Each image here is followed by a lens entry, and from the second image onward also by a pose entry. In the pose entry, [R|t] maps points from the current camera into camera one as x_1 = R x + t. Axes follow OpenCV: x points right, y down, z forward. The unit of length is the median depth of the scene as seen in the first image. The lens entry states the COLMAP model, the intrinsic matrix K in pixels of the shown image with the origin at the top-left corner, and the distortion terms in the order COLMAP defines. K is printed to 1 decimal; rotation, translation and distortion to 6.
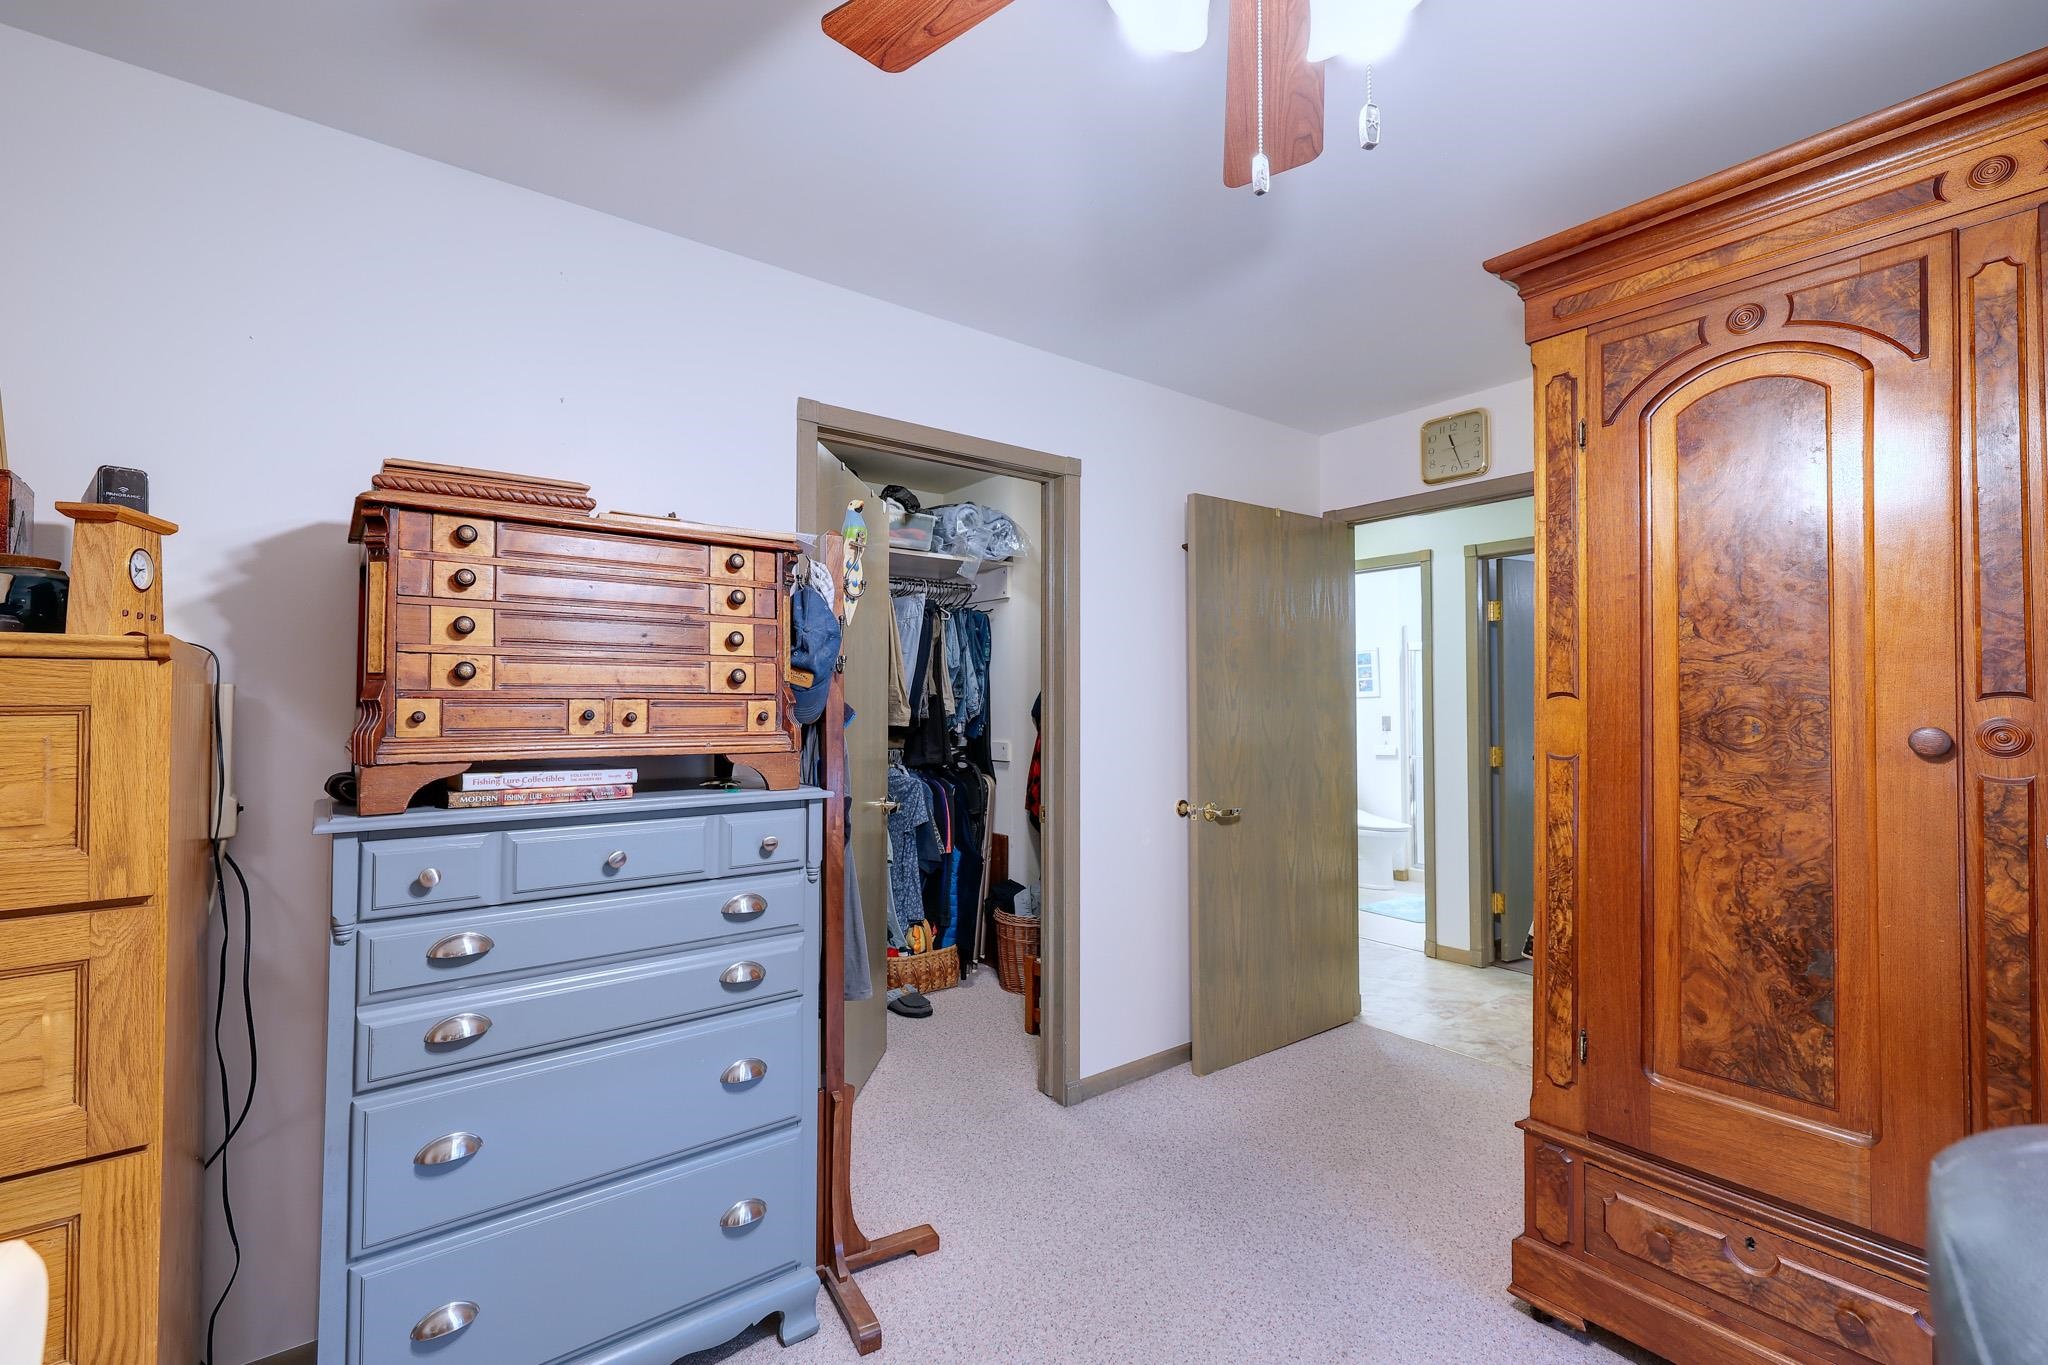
lens RADIAL K [[891.6, 0, 1032.8], [0, 891.6, 688.1], [0, 0, 1]] dist [-0.001866, -0.000269]
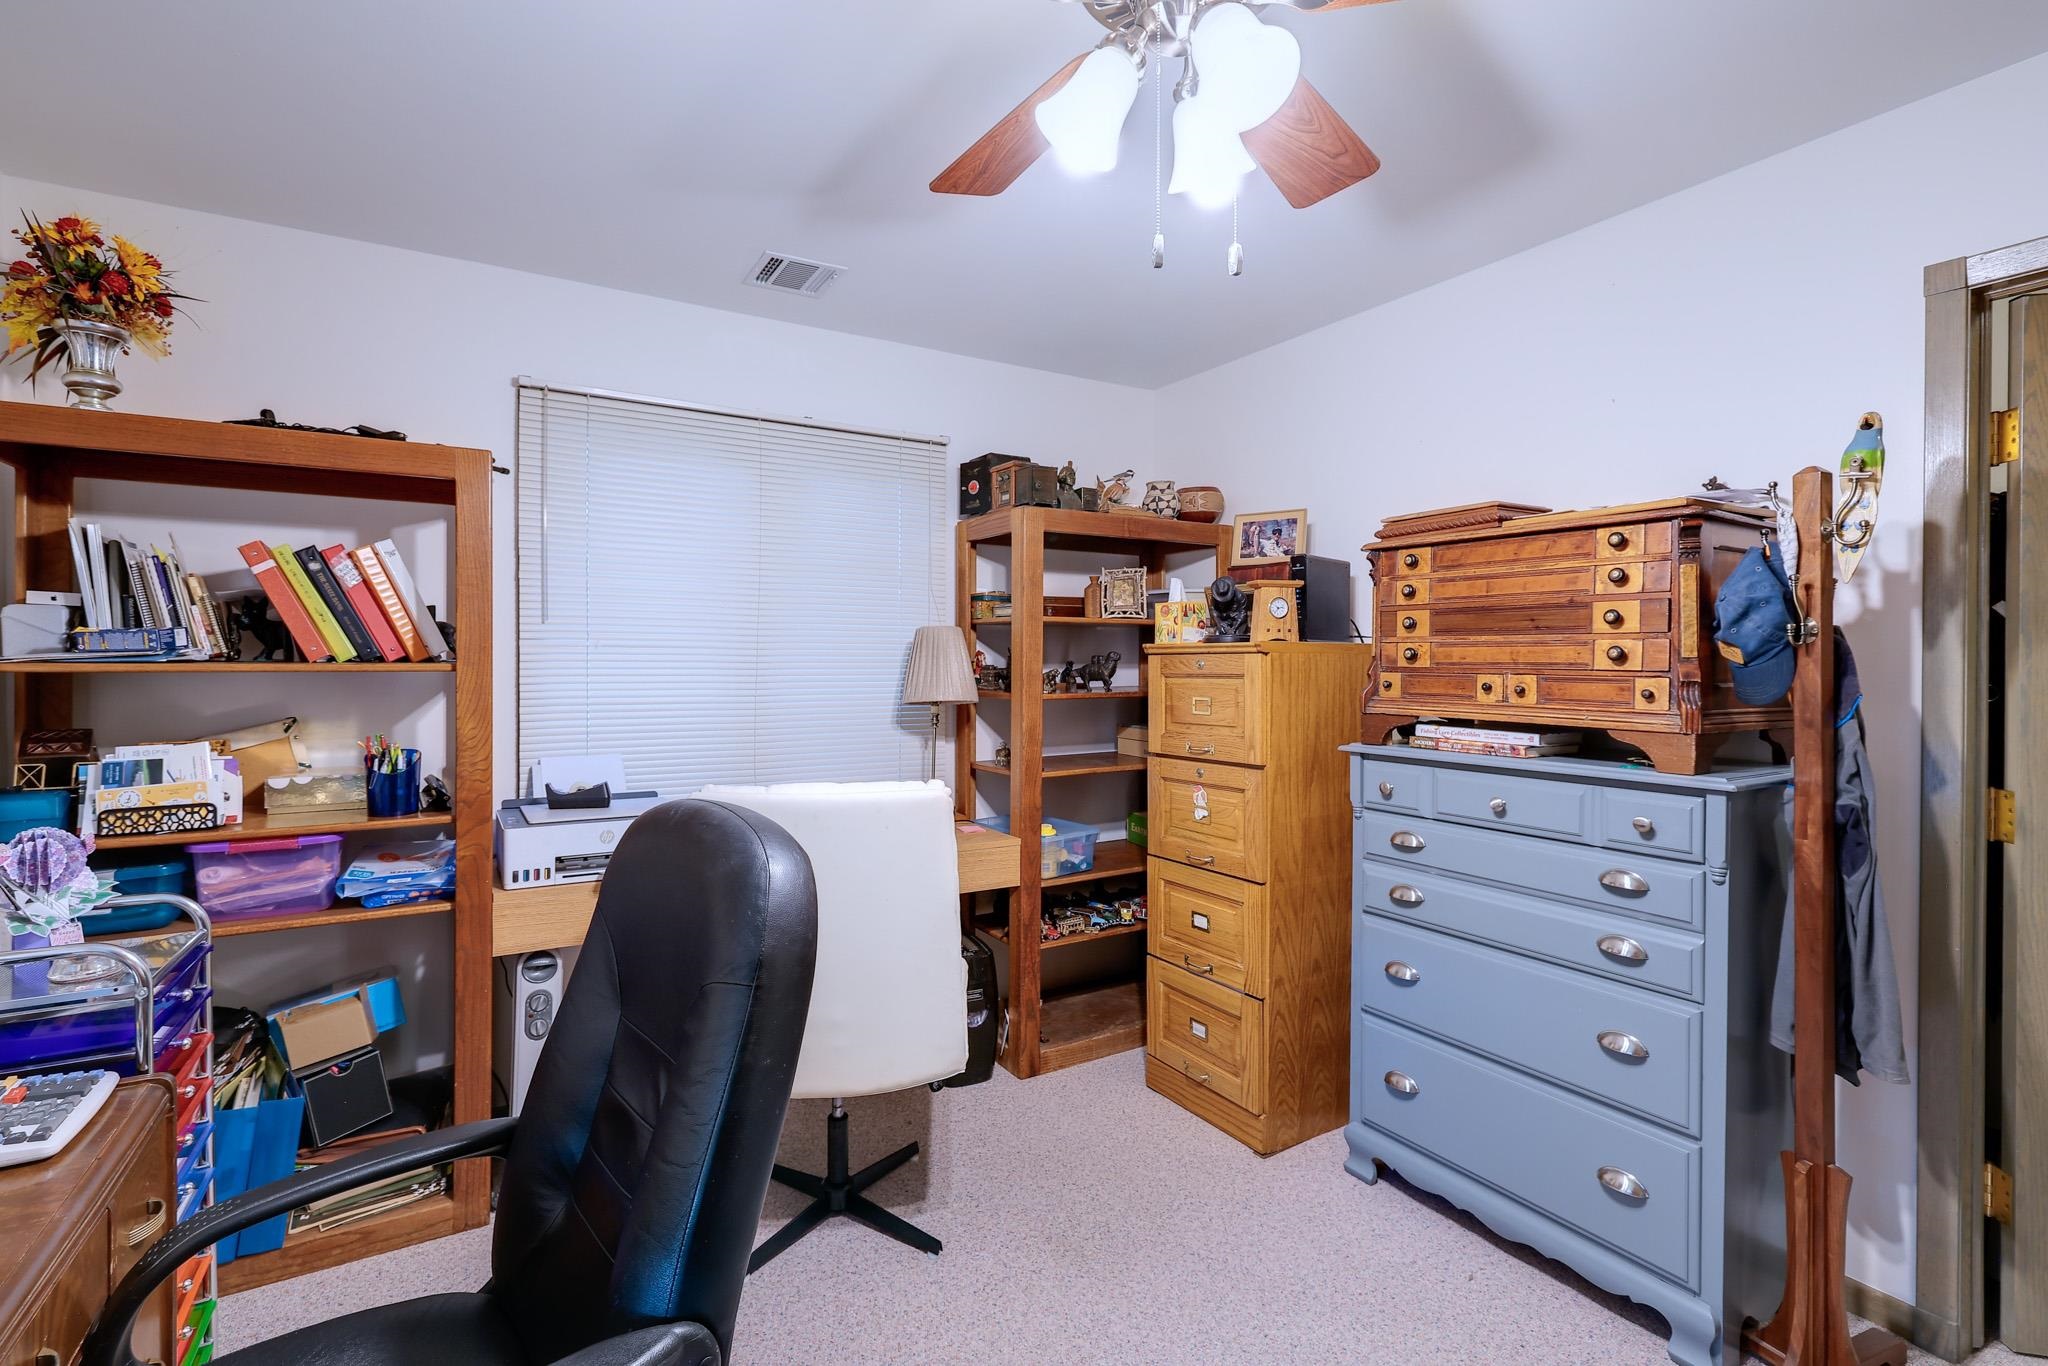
lens RADIAL K [[938.4, 0, 1029.1], [0, 938.4, 673.6], [0, 0, 1]] dist [0.003928, 0.000458]
pose [[-0.120225, 0.014342, -0.992643, 0.889477], [0.010729, 0.999856, 0.013147, -0.012664], [0.992689, -0.009069, -0.120361, 0.509794]]
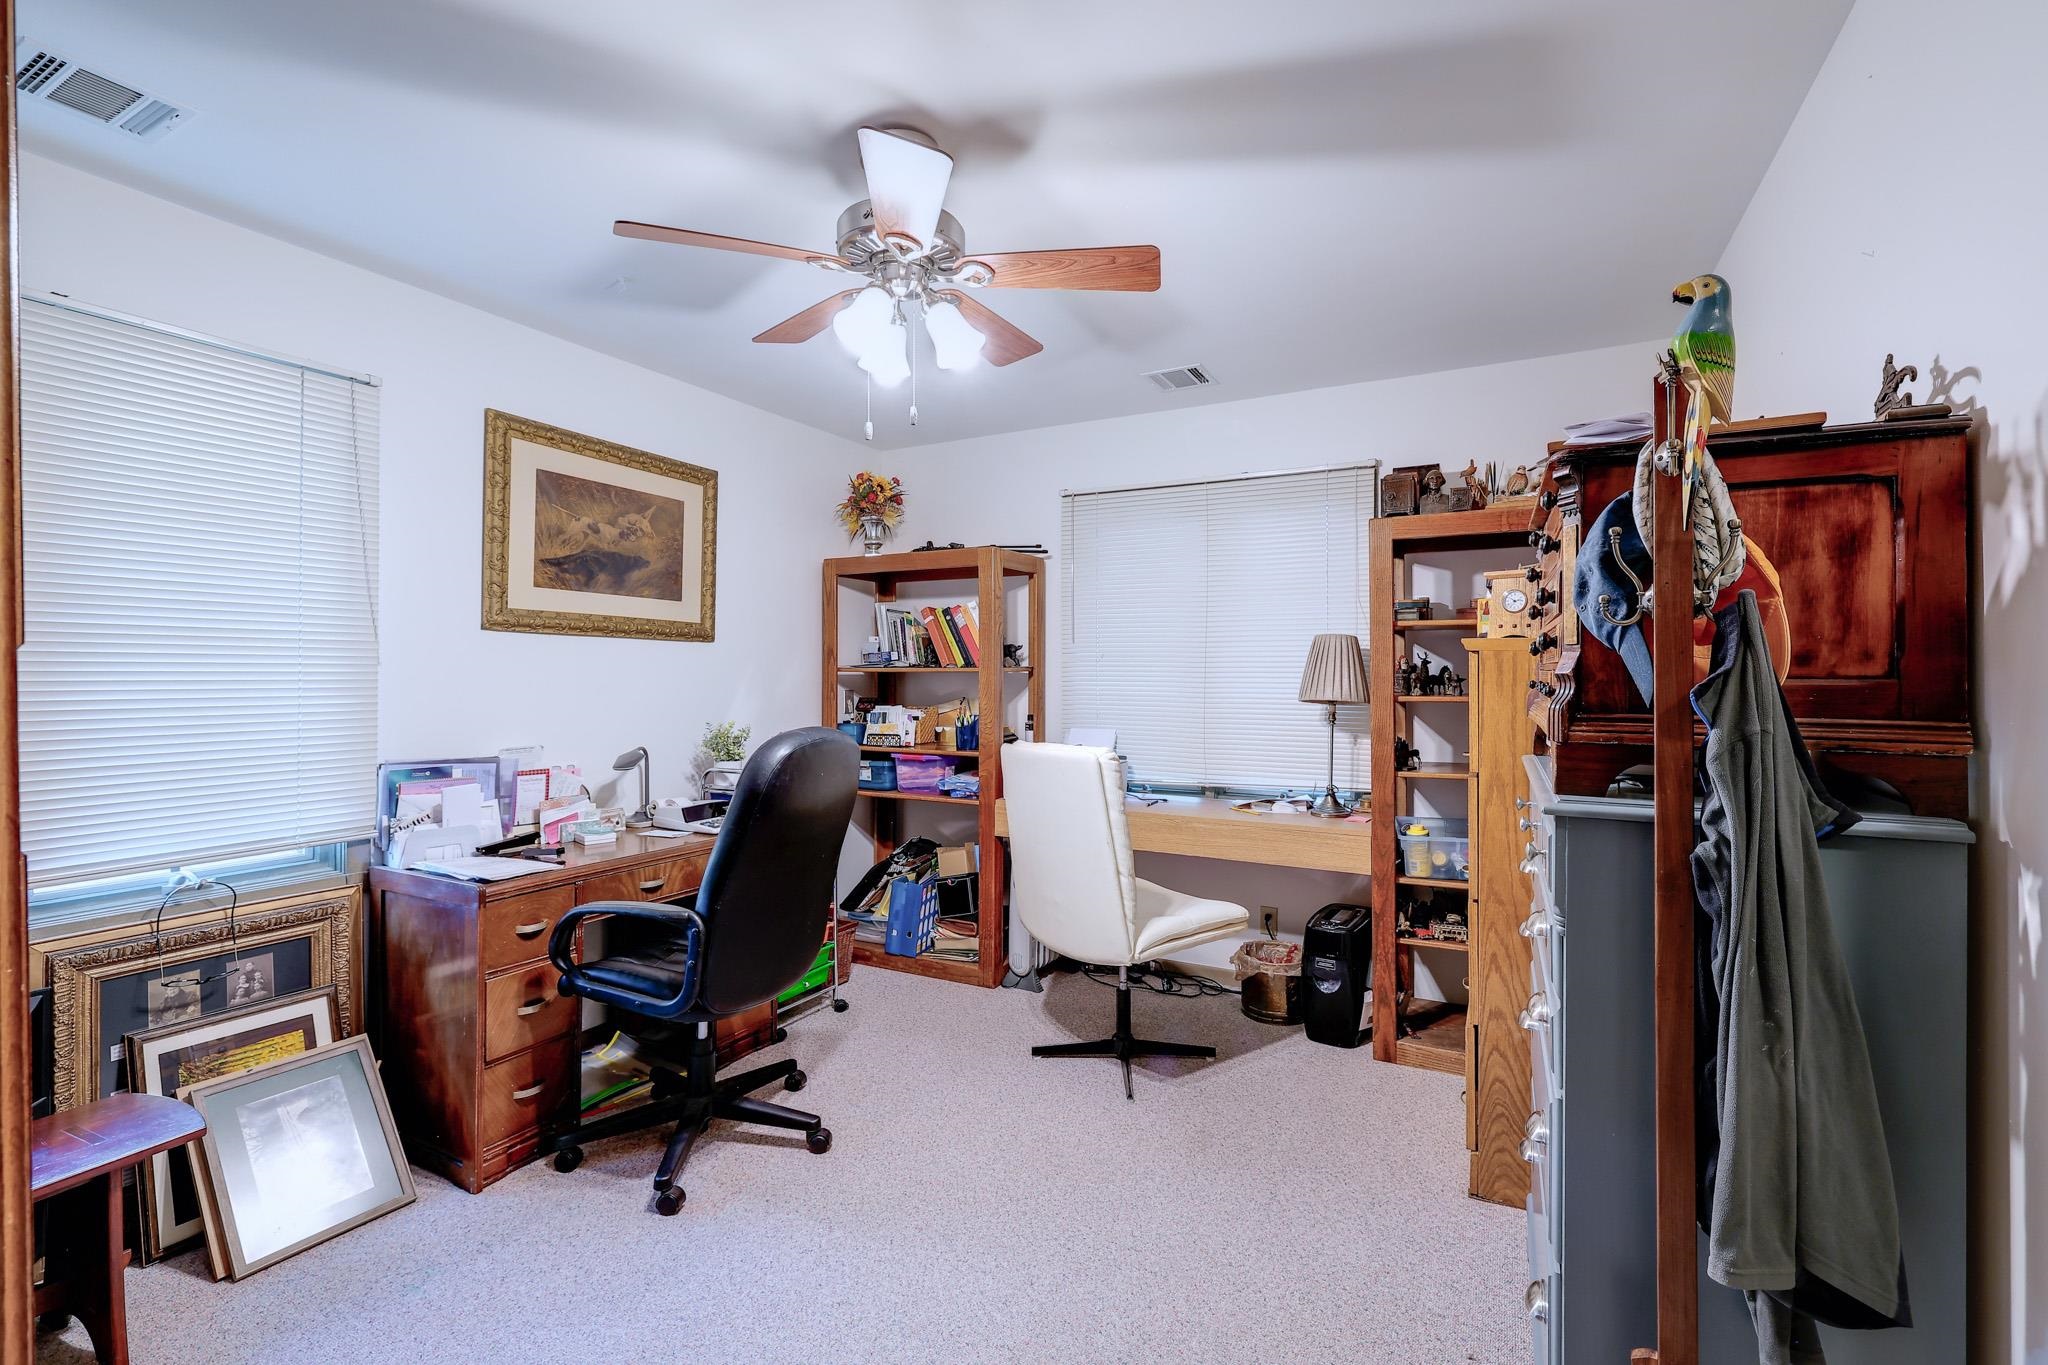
lens RADIAL K [[891.6, 0, 1029.0], [0, 891.6, 674.4], [0, 0, 1]] dist [-0.001866, -0.000269]
pose [[-0.908694, -0.000161, -0.417463, 0.499425], [0.004389, 0.999941, -0.009939, 0.022470], [0.417440, -0.010864, -0.908640, 1.656077]]
